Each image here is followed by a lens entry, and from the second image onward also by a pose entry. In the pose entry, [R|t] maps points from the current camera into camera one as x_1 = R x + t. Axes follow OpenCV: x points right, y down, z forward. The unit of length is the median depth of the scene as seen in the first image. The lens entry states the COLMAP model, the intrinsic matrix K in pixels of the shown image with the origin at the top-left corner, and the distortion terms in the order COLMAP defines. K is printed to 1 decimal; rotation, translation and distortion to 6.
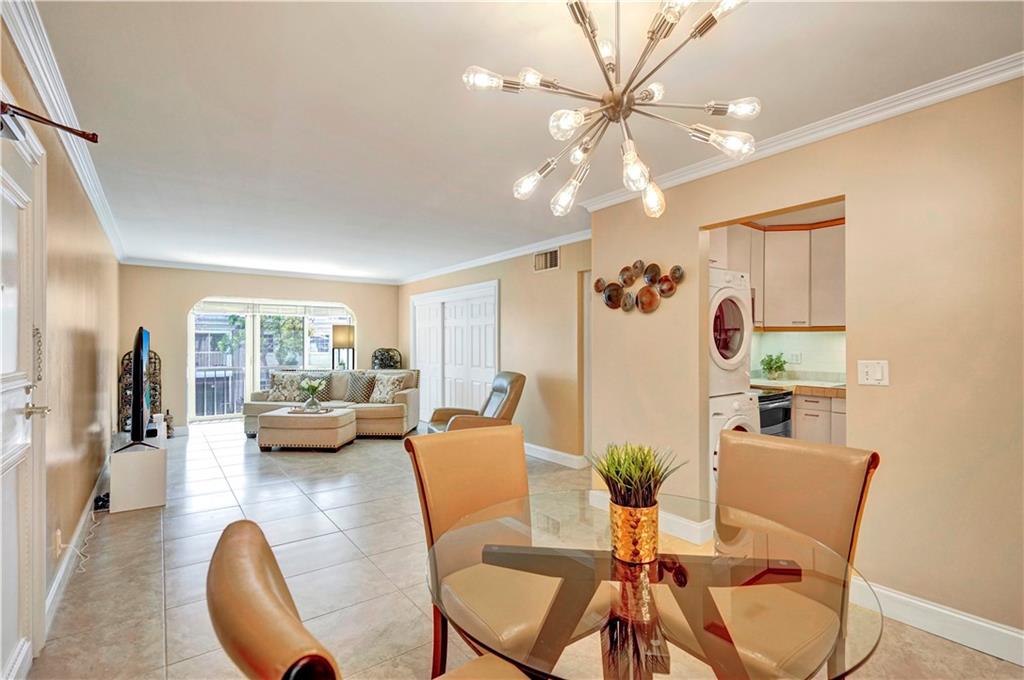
lens RADIAL K [[478.4, 0, 506.8], [0, 478.4, 342.0], [0, 0, 1]] dist [-0.010971, 0.002281]
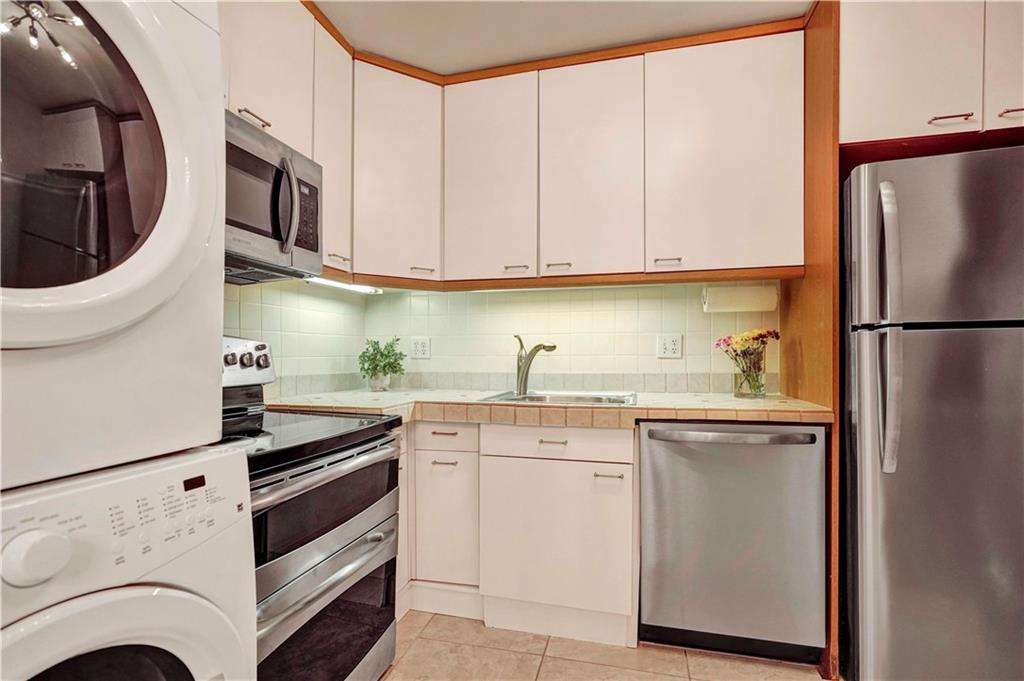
lens RADIAL K [[478.4, 0, 509.8], [0, 478.4, 358.6], [0, 0, 1]] dist [-0.010971, 0.002281]
pose [[0.778999, -0.002645, 0.627020, 0.366348], [0.001774, 0.999996, 0.002013, 0.046588], [-0.627023, -0.000456, 0.779000, 0.550518]]
